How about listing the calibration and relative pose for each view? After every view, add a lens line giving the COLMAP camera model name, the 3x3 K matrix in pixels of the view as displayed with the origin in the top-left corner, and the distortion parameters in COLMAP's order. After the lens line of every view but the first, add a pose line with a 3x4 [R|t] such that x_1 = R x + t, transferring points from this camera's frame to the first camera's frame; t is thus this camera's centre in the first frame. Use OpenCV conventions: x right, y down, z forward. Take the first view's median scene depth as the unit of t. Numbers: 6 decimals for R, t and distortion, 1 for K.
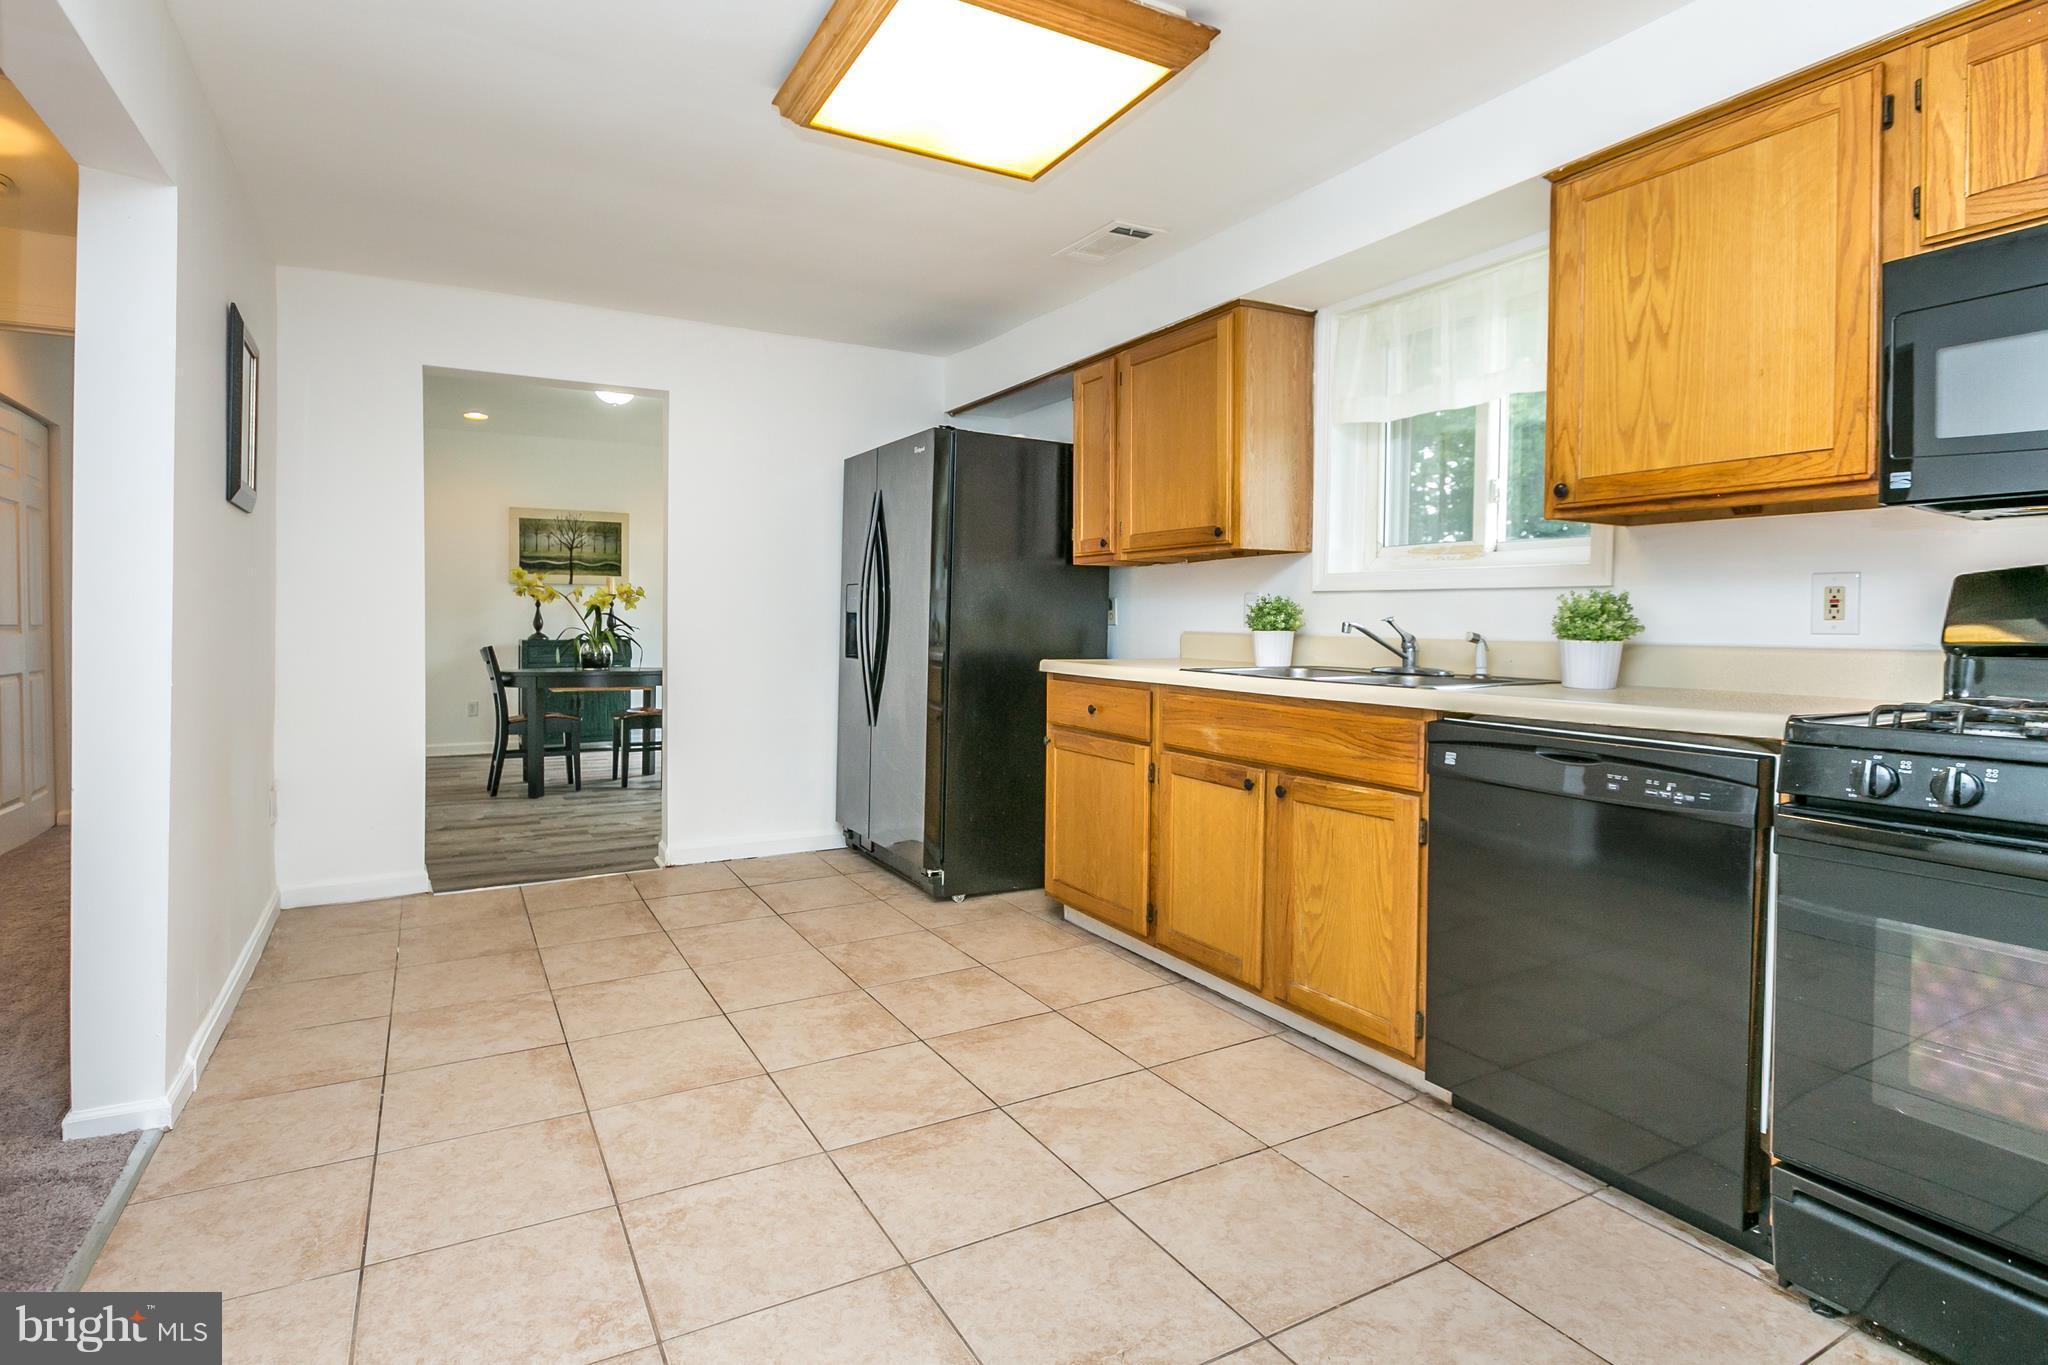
lens RADIAL K [[1076.2, 0, 954.7], [0, 1076.2, 638.7], [0, 0, 1]] dist [0.003363, -0.000120]
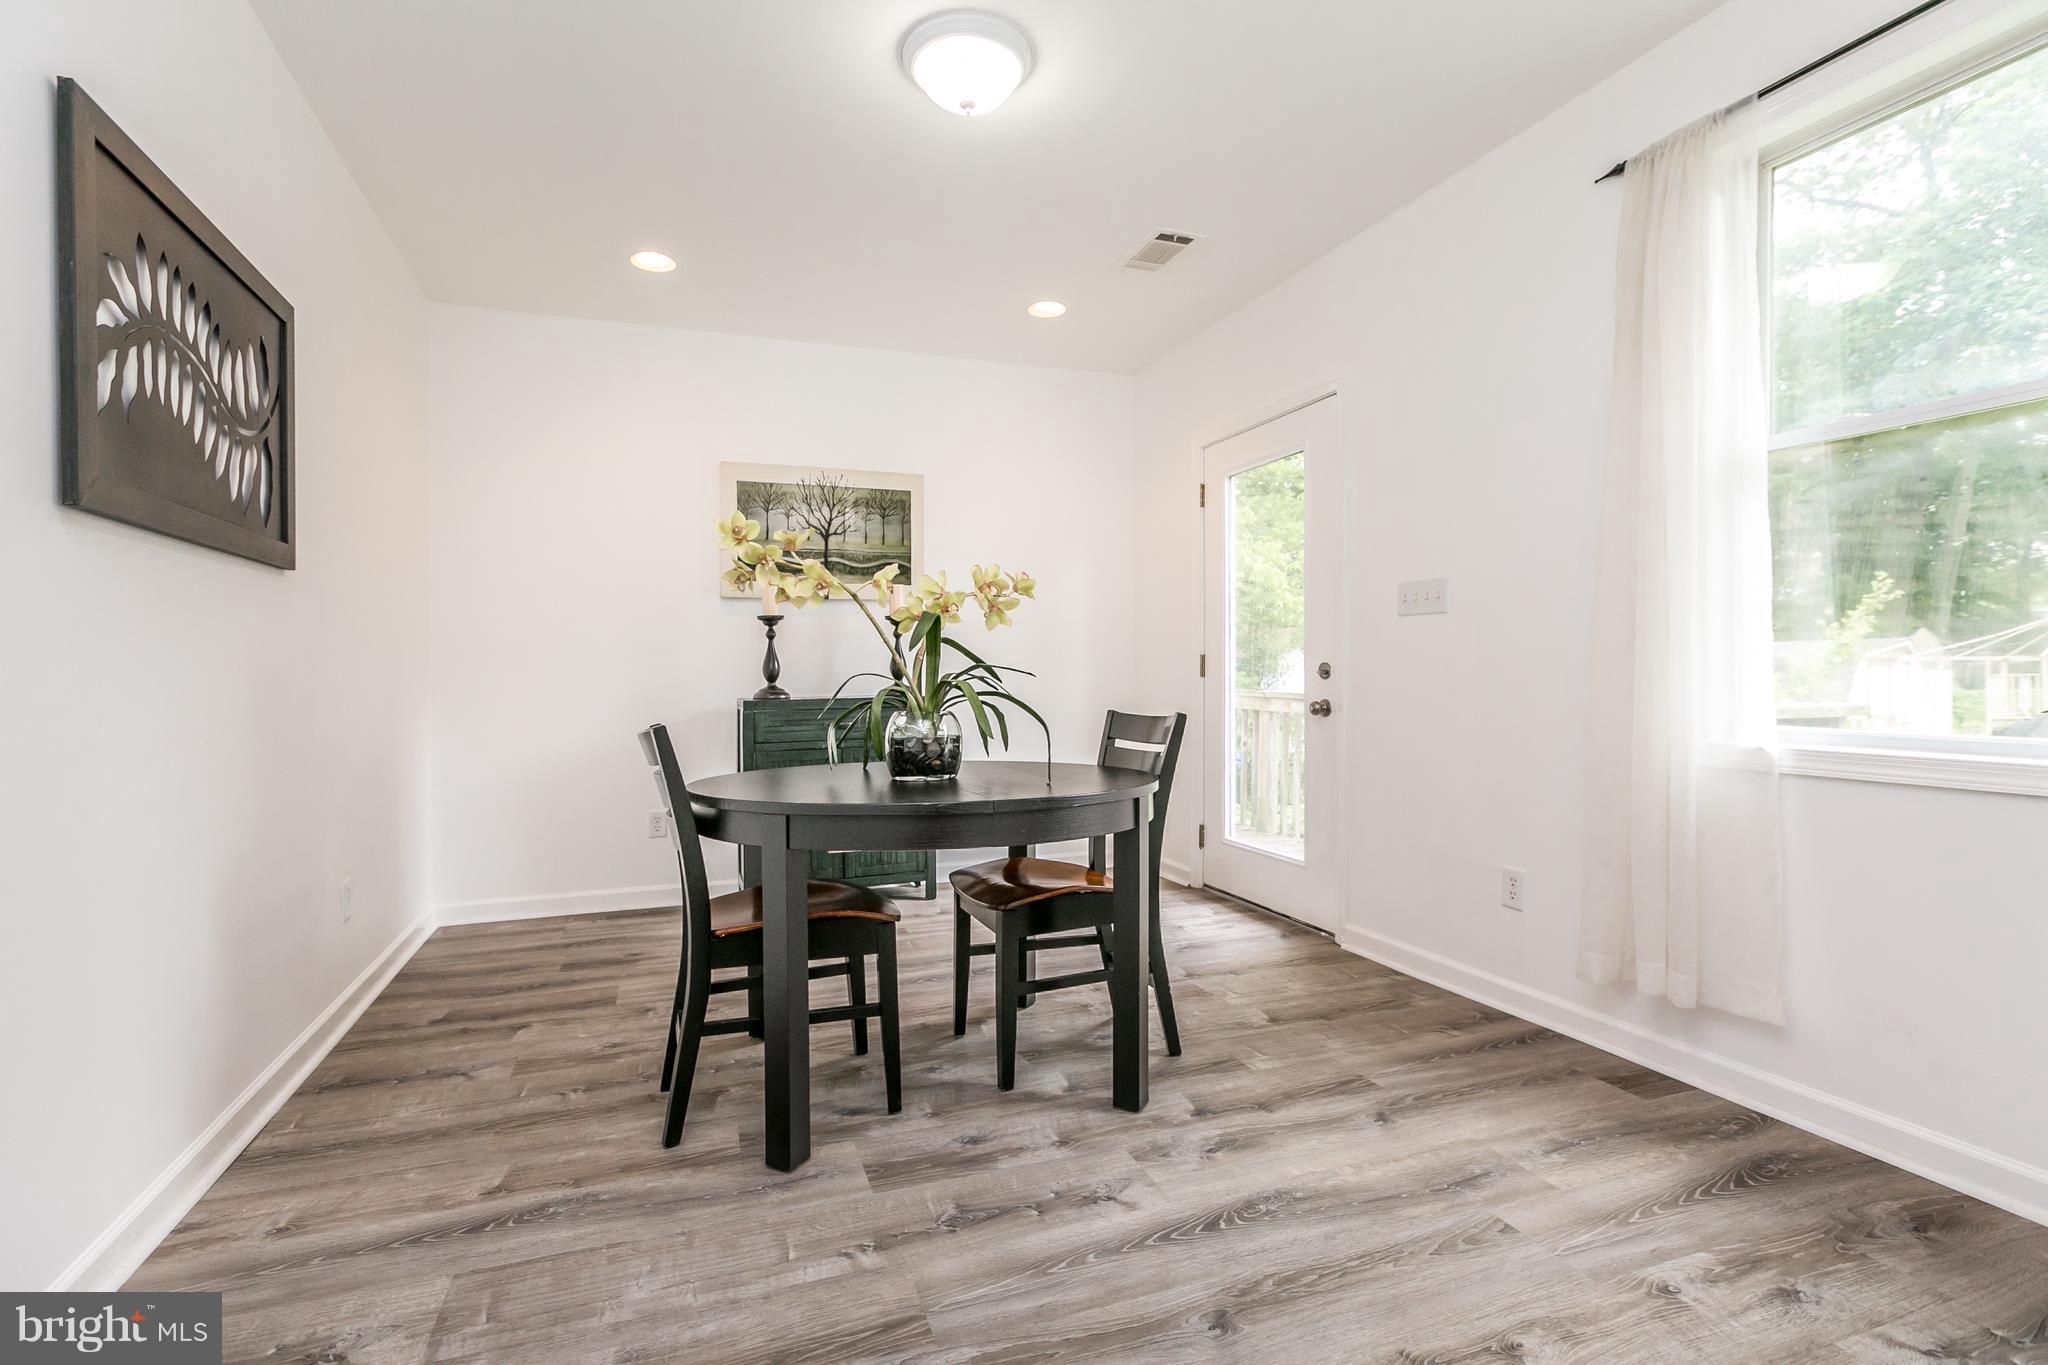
lens RADIAL K [[970.1, 0, 1024.0], [0, 970.1, 682.5], [0, 0, 1]] dist [-0.001830, 0.000157]
pose [[0.995054, -0.012168, -0.098588, -0.254860], [0.011345, 0.999896, -0.008901, -0.002286], [0.098686, 0.007739, 0.995089, 0.631580]]
